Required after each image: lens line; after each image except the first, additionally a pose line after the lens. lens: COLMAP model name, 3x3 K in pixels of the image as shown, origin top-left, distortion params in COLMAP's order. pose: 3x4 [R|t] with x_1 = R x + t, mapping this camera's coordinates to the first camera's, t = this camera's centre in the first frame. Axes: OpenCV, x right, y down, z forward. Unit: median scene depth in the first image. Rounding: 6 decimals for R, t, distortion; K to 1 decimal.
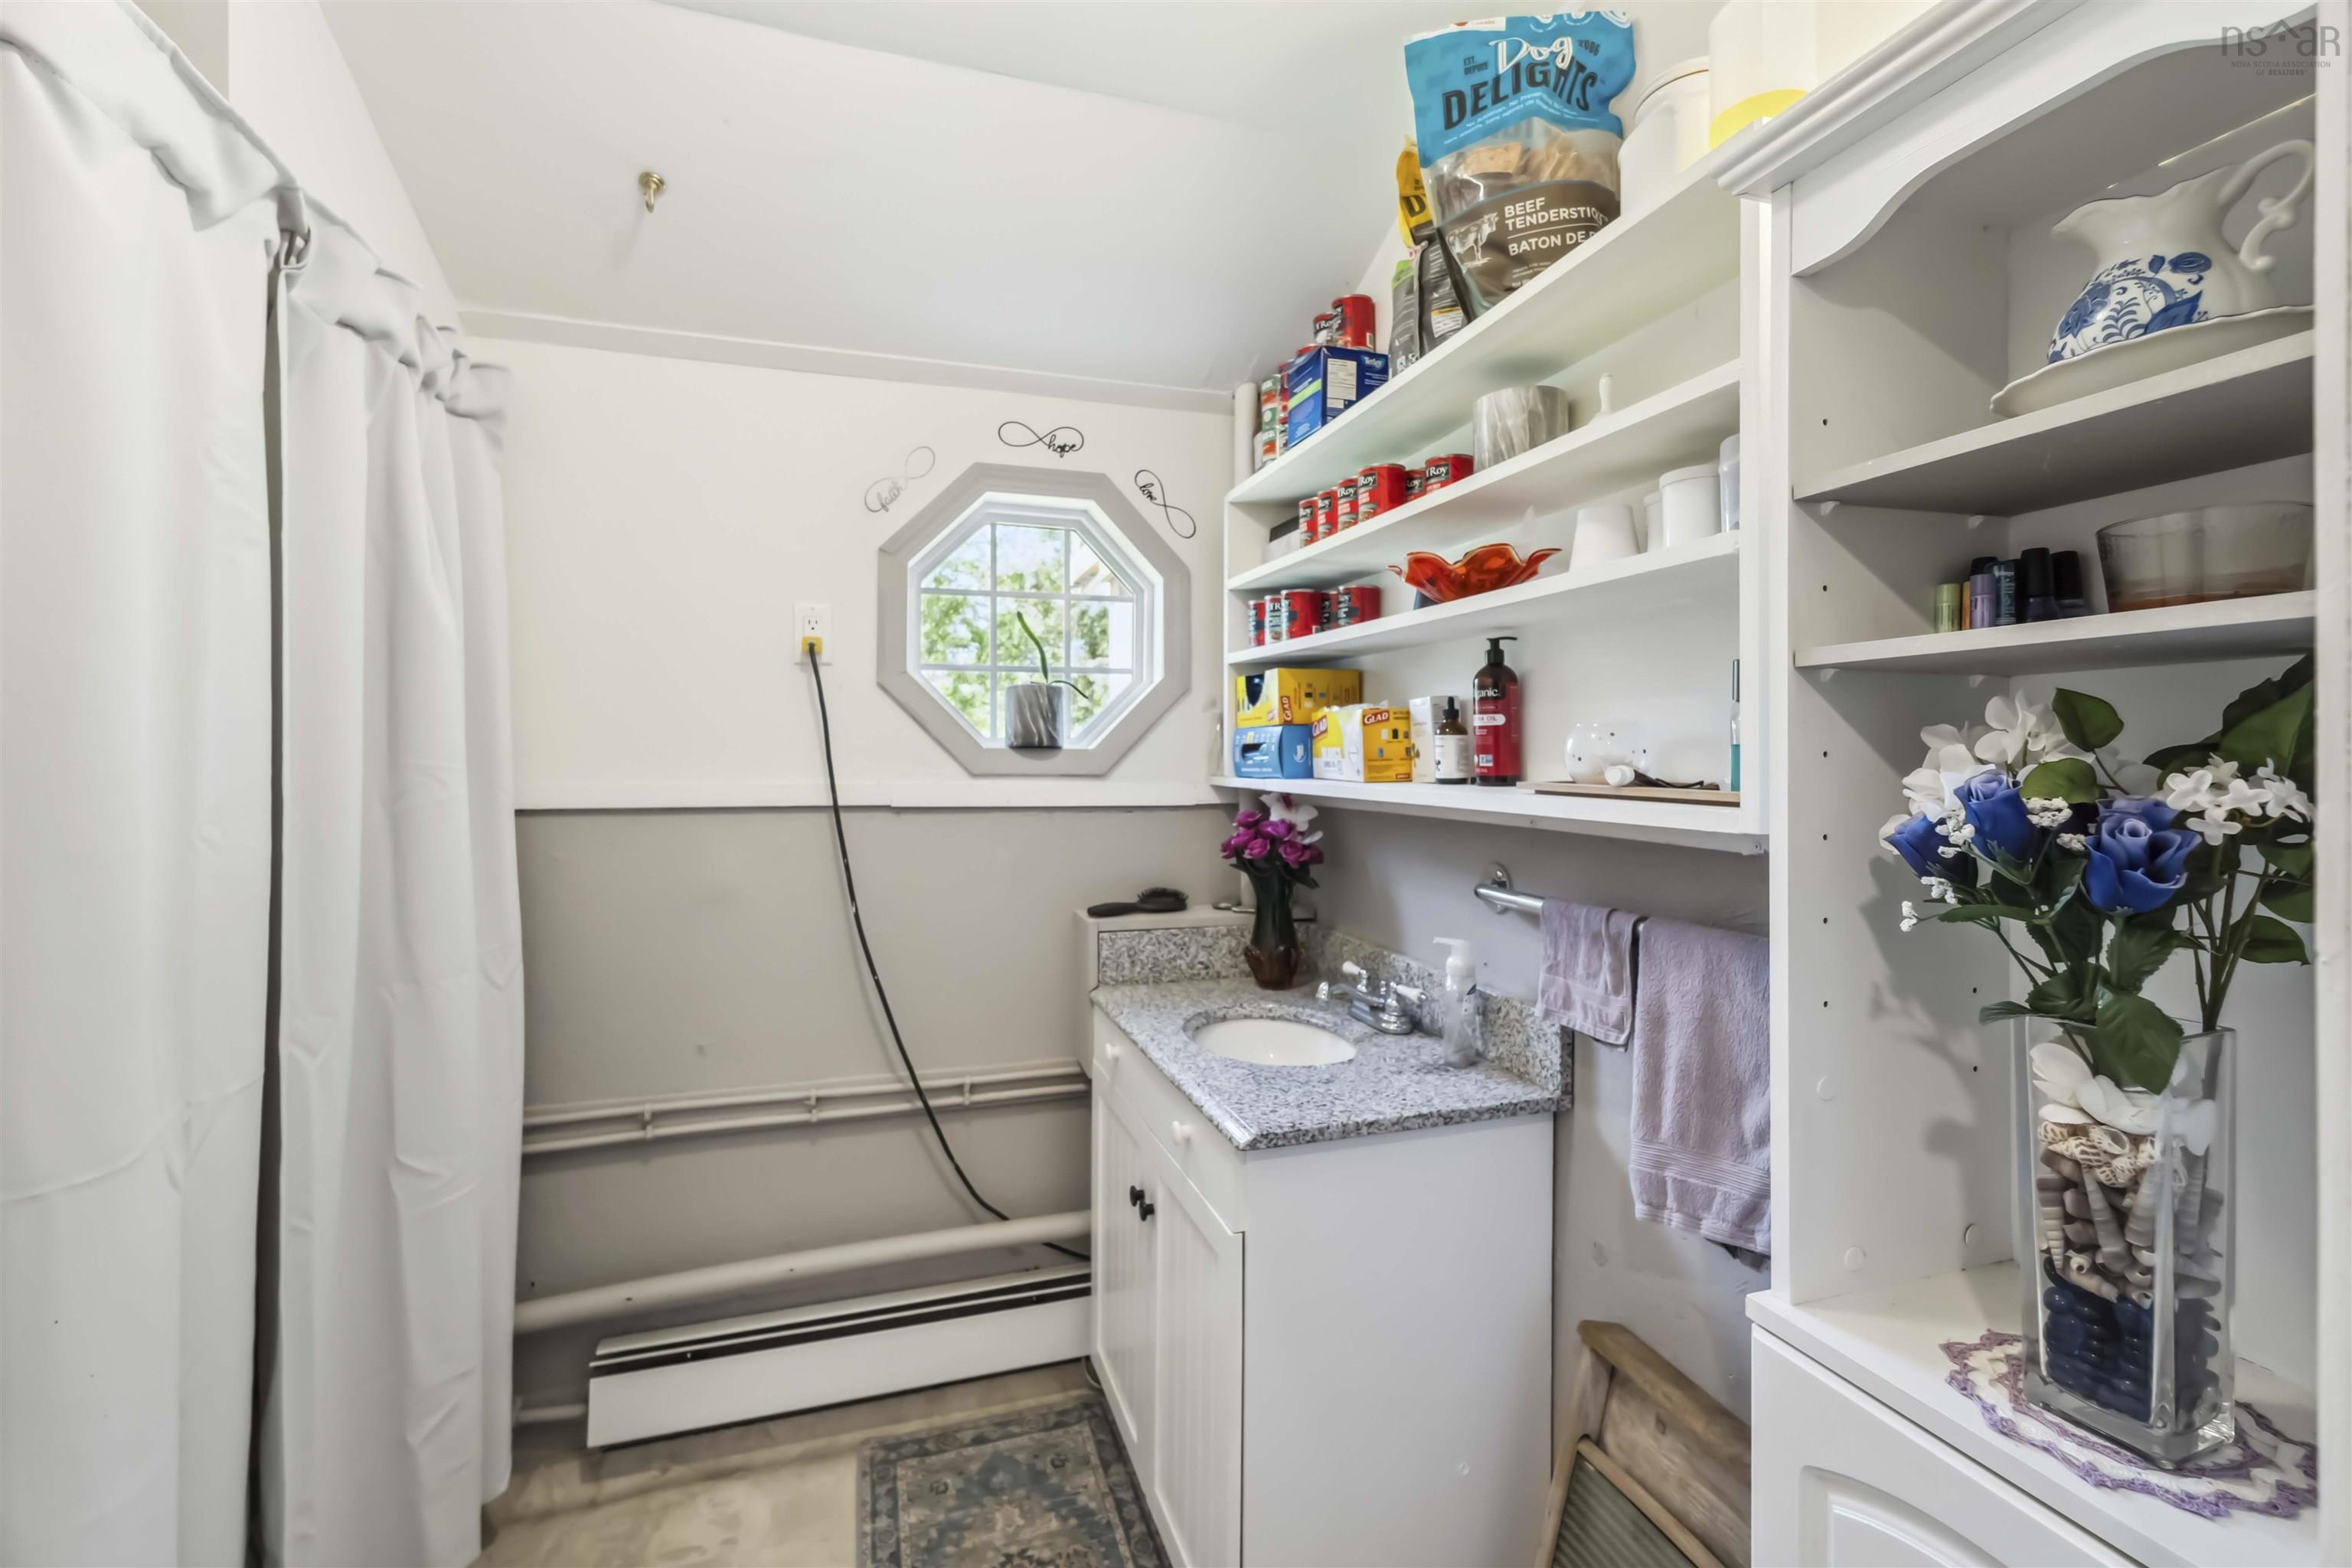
lens RADIAL K [[992.7, 0, 1176.0], [0, 992.7, 784.0], [0, 0, 1]] dist [0.007738, -0.000337]
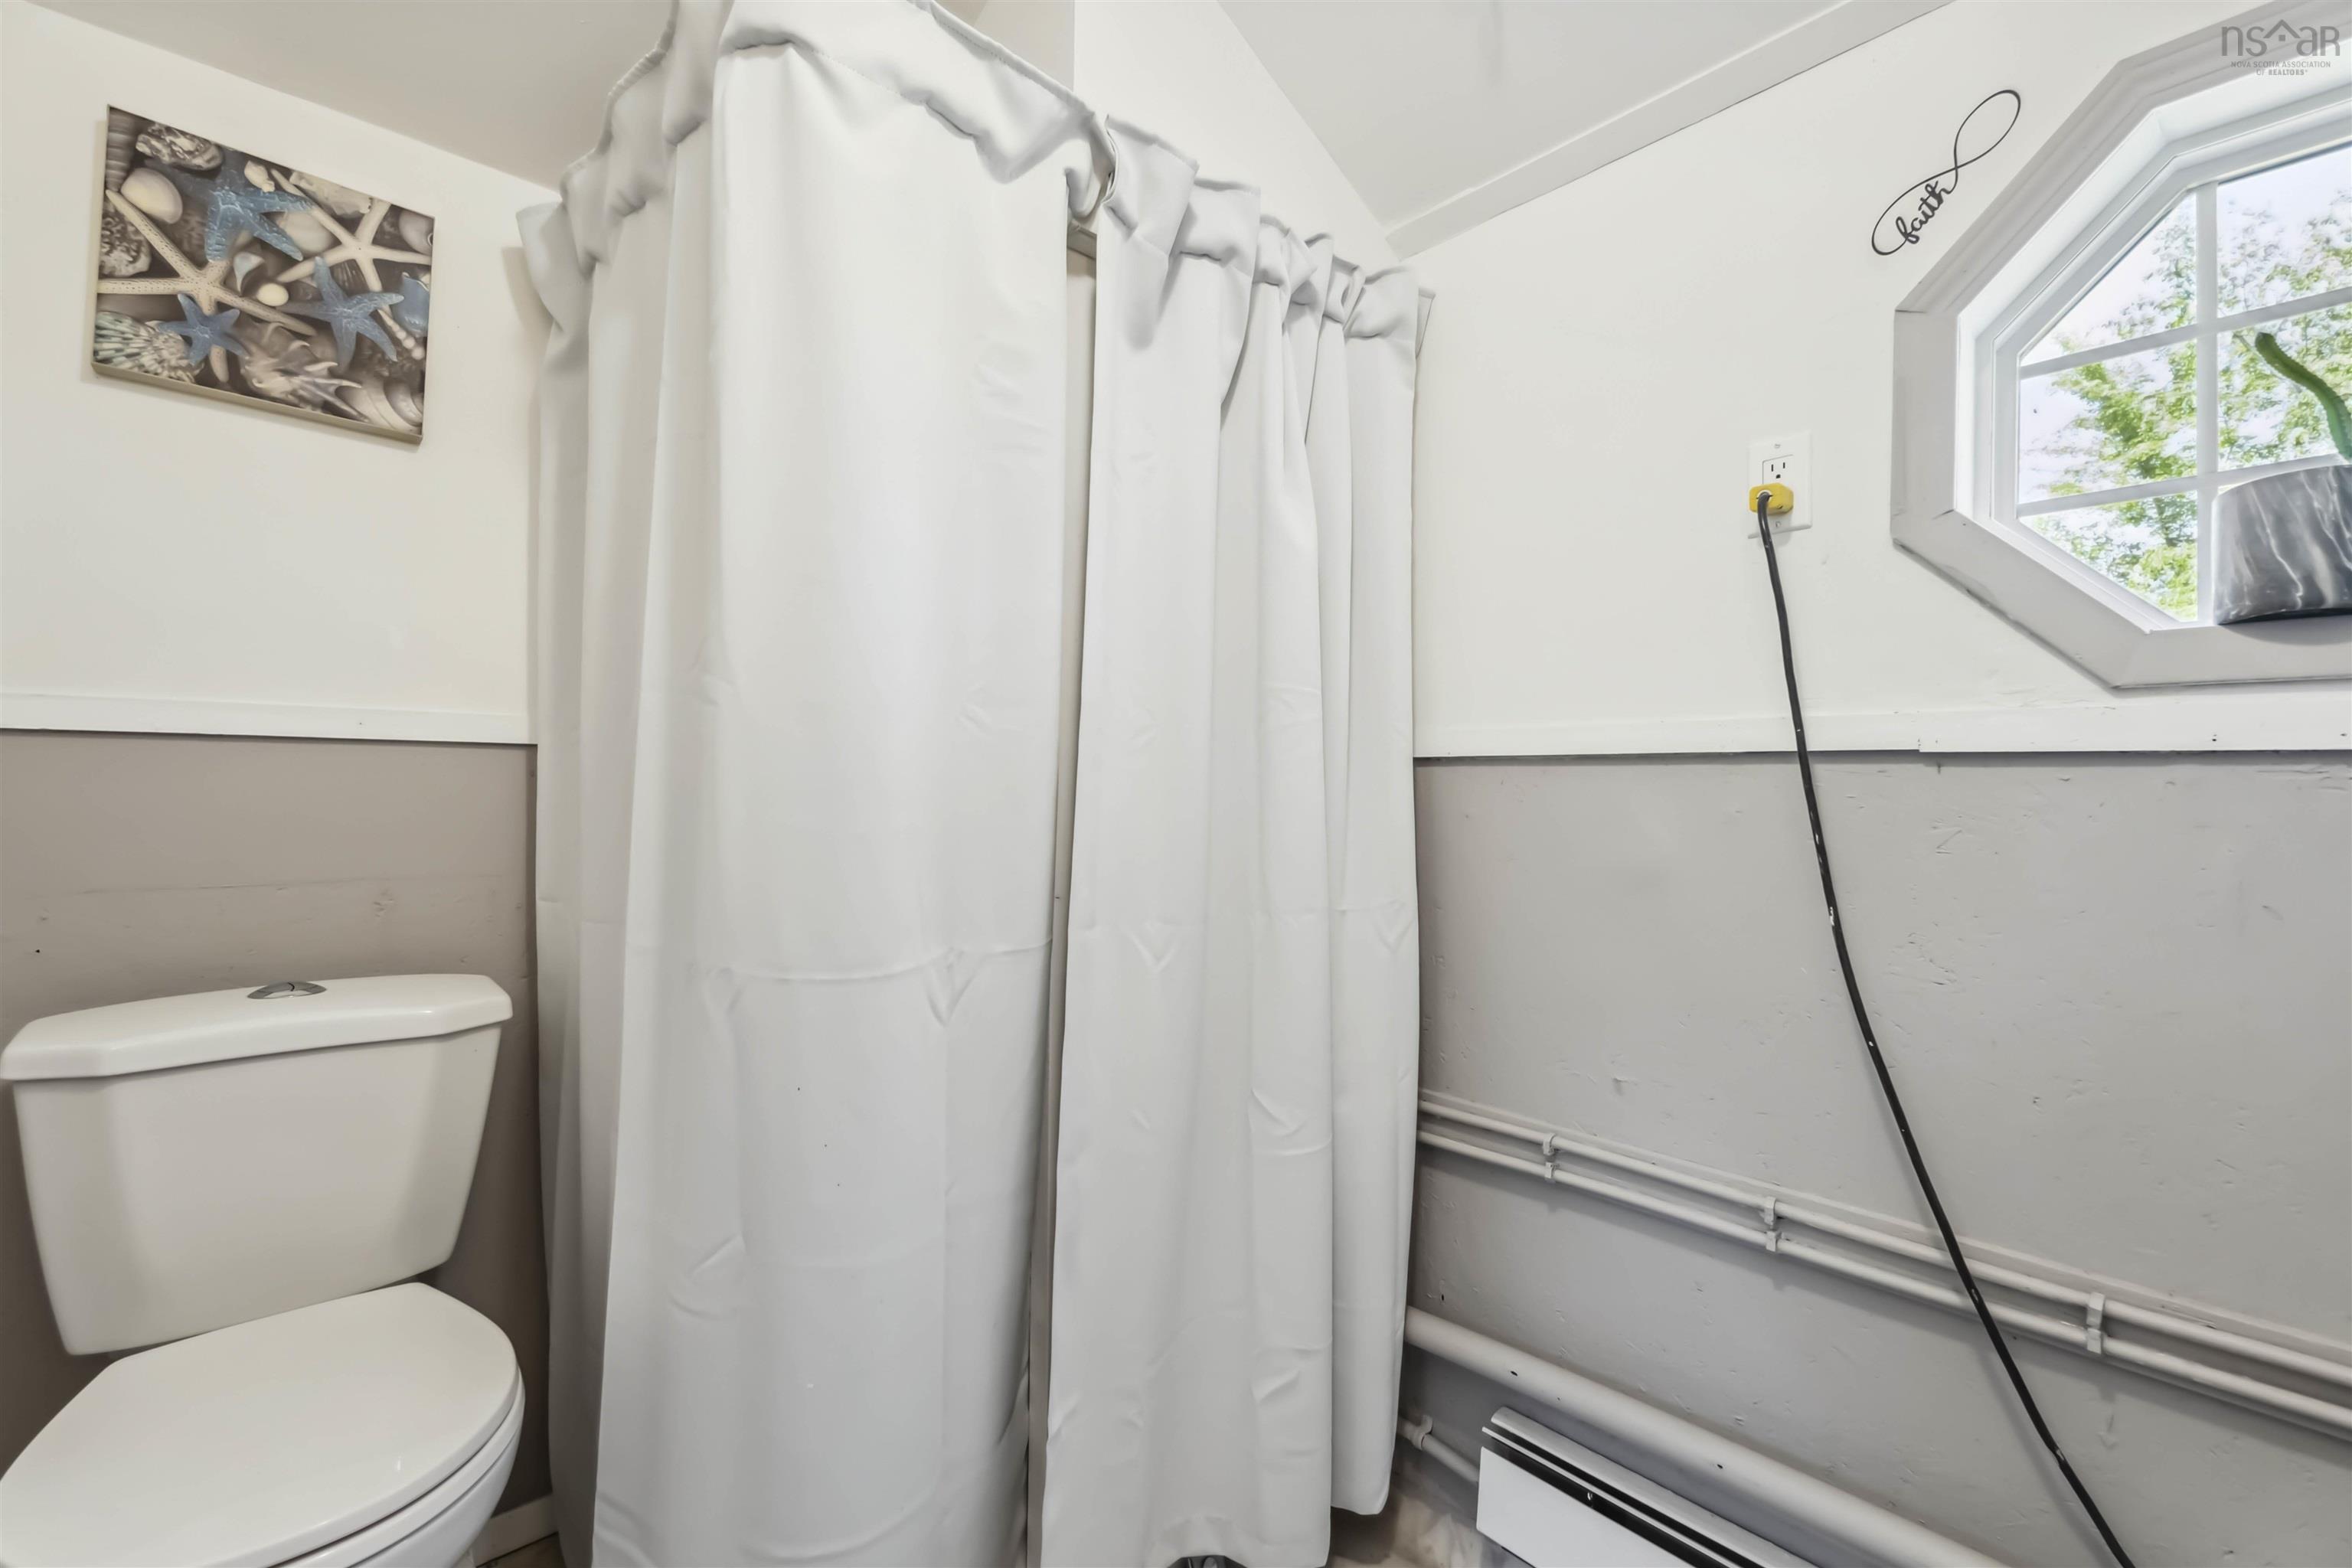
lens RADIAL K [[992.7, 0, 1176.0], [0, 992.7, 784.0], [0, 0, 1]] dist [0.007738, -0.000337]
pose [[0.407859, -0.006020, -0.913025, 0.066975], [-0.044162, 0.998678, -0.026312, 0.079858], [0.911976, 0.051053, 0.407054, 0.399137]]
